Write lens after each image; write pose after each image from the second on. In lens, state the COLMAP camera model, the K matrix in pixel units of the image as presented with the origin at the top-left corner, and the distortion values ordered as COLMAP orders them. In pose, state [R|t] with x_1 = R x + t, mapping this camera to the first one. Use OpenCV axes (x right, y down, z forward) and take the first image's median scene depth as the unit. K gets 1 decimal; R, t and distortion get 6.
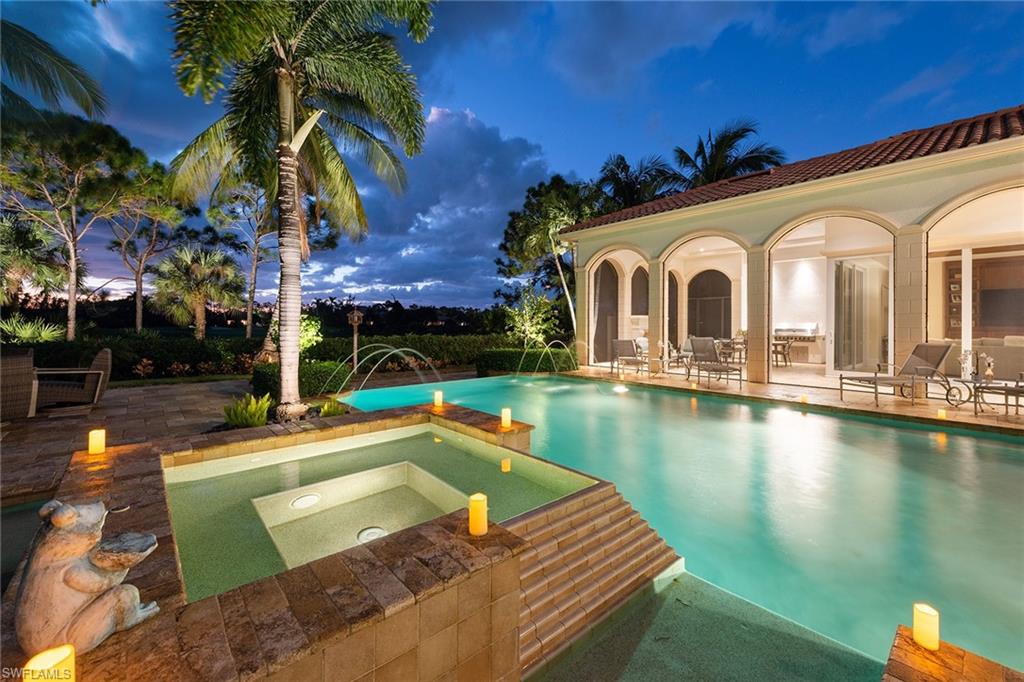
lens RADIAL K [[409.3, 0, 512.0], [0, 409.3, 341.0], [0, 0, 1]] dist [0.007561, 0.000164]
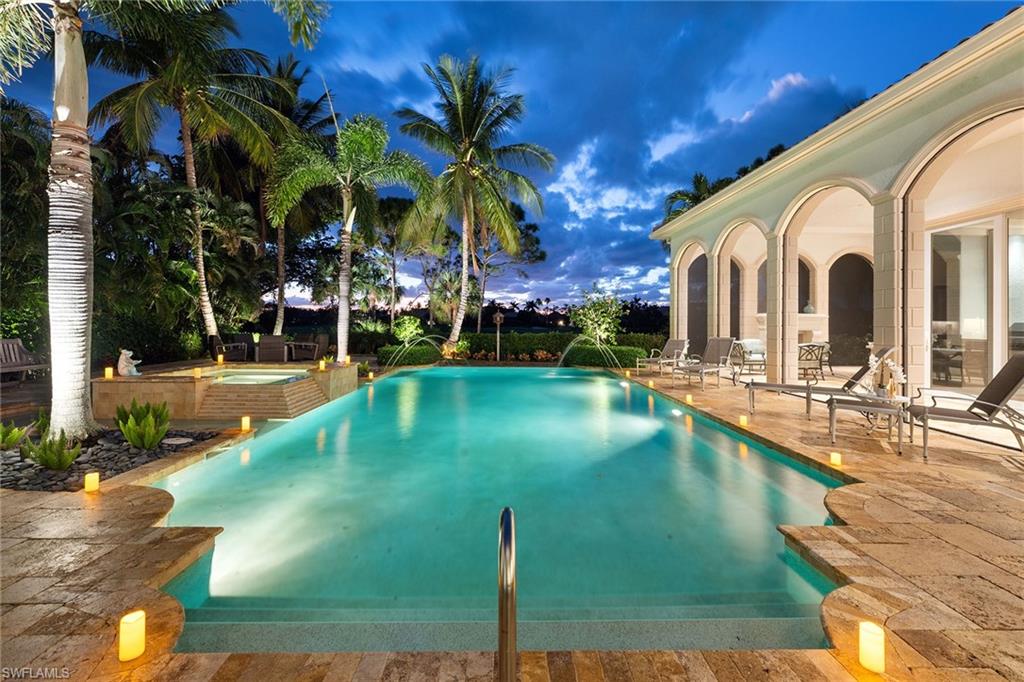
lens RADIAL K [[428.7, 0, 512.5], [0, 428.7, 323.5], [0, 0, 1]] dist [0.000378, -0.000006]
pose [[0.772347, 0.002520, -0.635196, 0.498178], [-0.033063, 0.998796, -0.036239, 0.007352], [0.634339, 0.048990, 0.771501, -0.010639]]
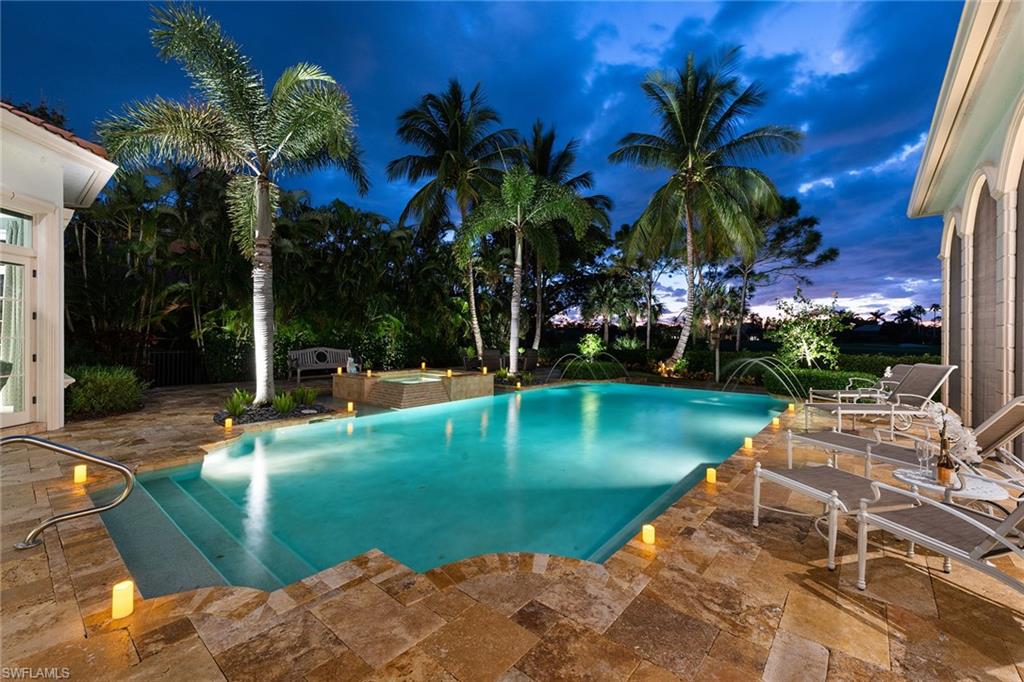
lens RADIAL K [[409.3, 0, 512.0], [0, 409.3, 341.0], [0, 0, 1]] dist [0.007561, 0.000164]
pose [[0.177573, 0.005561, -0.984092, 0.644459], [-0.047274, 0.998878, -0.002885, -0.006880], [0.982972, 0.047034, 0.177636, 0.215863]]
